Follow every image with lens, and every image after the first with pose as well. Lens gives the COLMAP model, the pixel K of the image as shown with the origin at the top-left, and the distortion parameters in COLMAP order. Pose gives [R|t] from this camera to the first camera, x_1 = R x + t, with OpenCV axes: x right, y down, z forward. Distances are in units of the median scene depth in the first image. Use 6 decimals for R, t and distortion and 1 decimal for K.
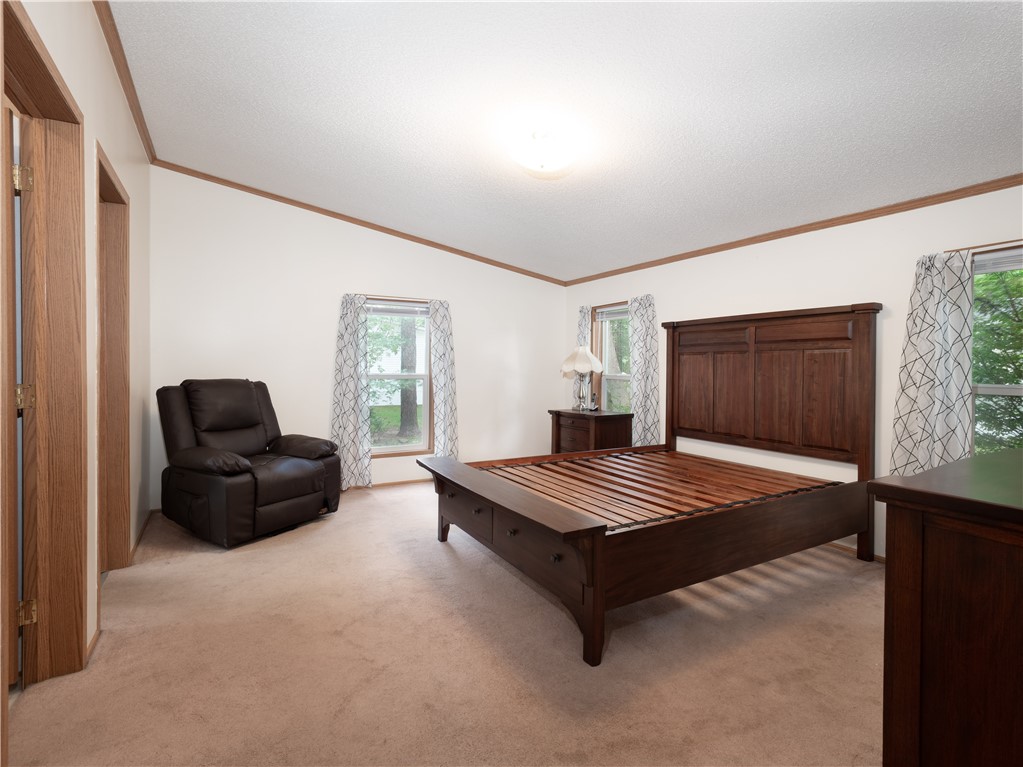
lens RADIAL K [[500.4, 0, 508.0], [0, 500.4, 367.1], [0, 0, 1]] dist [0.000698, -0.000039]
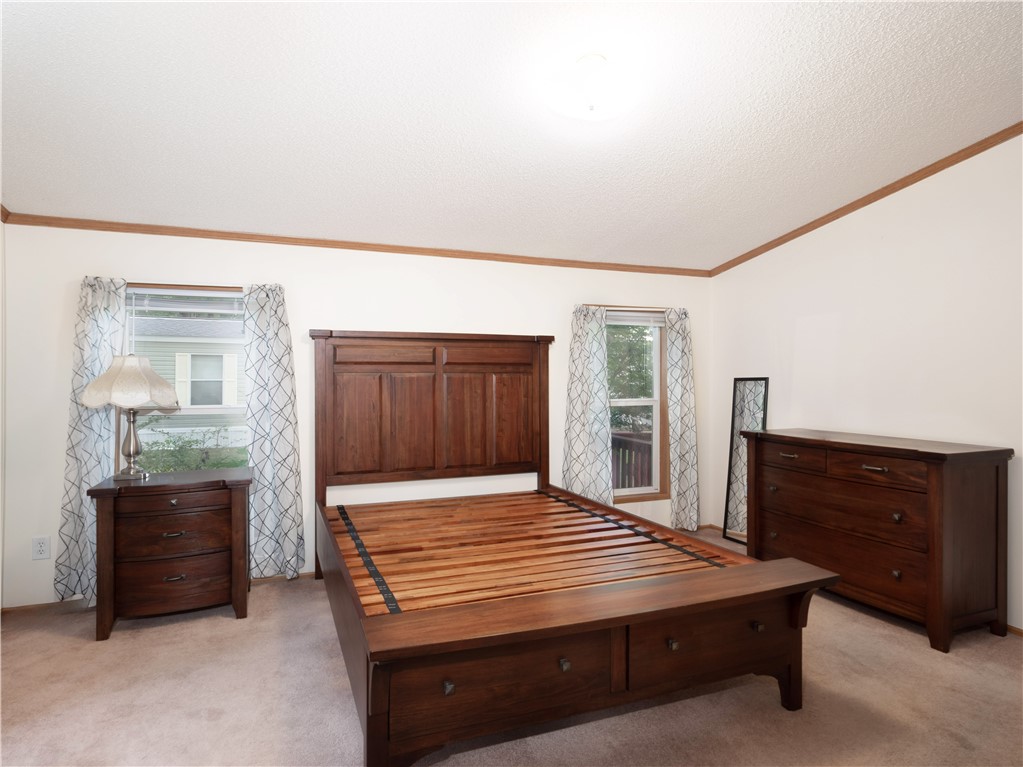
lens RADIAL K [[553.0, 0, 511.5], [0, 553.0, 383.5], [0, 0, 1]] dist [-0.000158, 0.000127]
pose [[0.164961, -0.005669, 0.986284, -0.509387], [0.008801, 0.999952, 0.004275, -0.016463], [-0.986261, 0.007975, 0.165003, 0.734709]]
